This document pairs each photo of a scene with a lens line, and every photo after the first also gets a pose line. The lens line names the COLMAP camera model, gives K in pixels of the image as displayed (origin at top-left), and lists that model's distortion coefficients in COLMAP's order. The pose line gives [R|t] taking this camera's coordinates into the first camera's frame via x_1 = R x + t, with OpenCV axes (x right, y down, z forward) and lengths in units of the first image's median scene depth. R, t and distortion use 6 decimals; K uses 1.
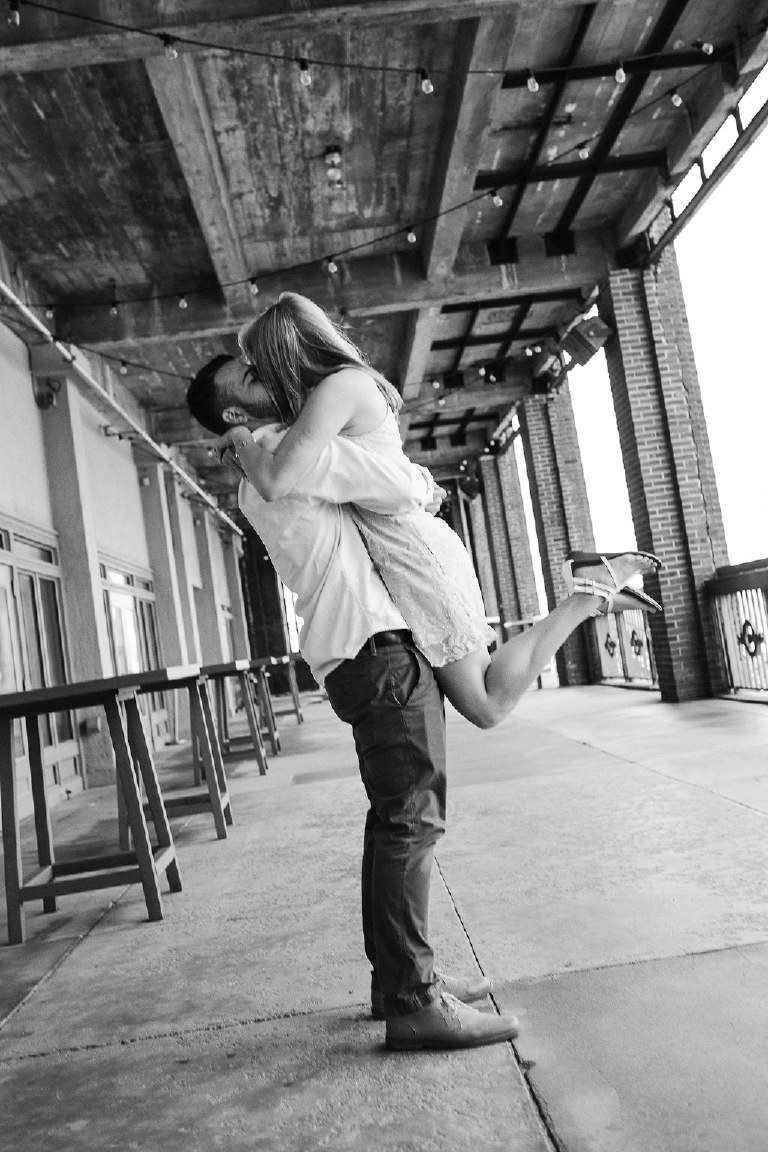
lens RADIAL K [[1229.7, 0, 408.5], [0, 1229.7, 528.4], [0, 0, 1]] dist [-0.037647, 0.029065]
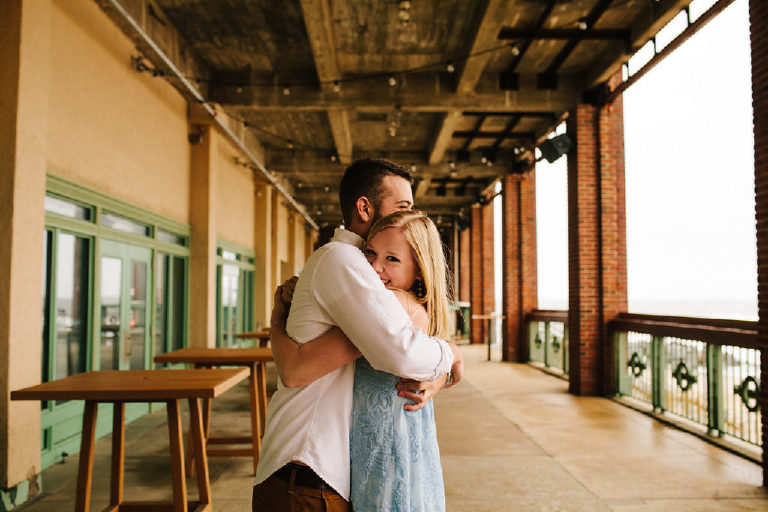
lens RADIAL K [[736.0, 0, 398.3], [0, 736.0, 257.7], [0, 0, 1]] dist [-0.036692, 0.025662]
pose [[0.989367, 0.143044, -0.026275, -0.002566], [-0.141926, 0.989052, 0.040408, -0.031214], [0.031768, -0.036250, 0.998838, 0.096347]]
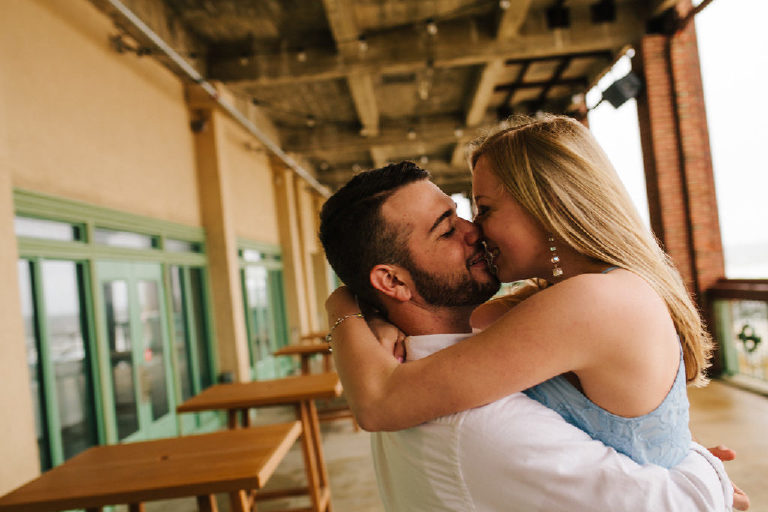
lens RADIAL K [[795.3, 0, 418.2], [0, 795.3, 255.9], [0, 0, 1]] dist [-0.024761, 0.002117]
pose [[0.998375, 0.038449, -0.042055, -0.024286], [-0.035302, 0.996696, 0.073154, -0.037842], [0.044729, -0.071551, 0.996434, 0.169699]]
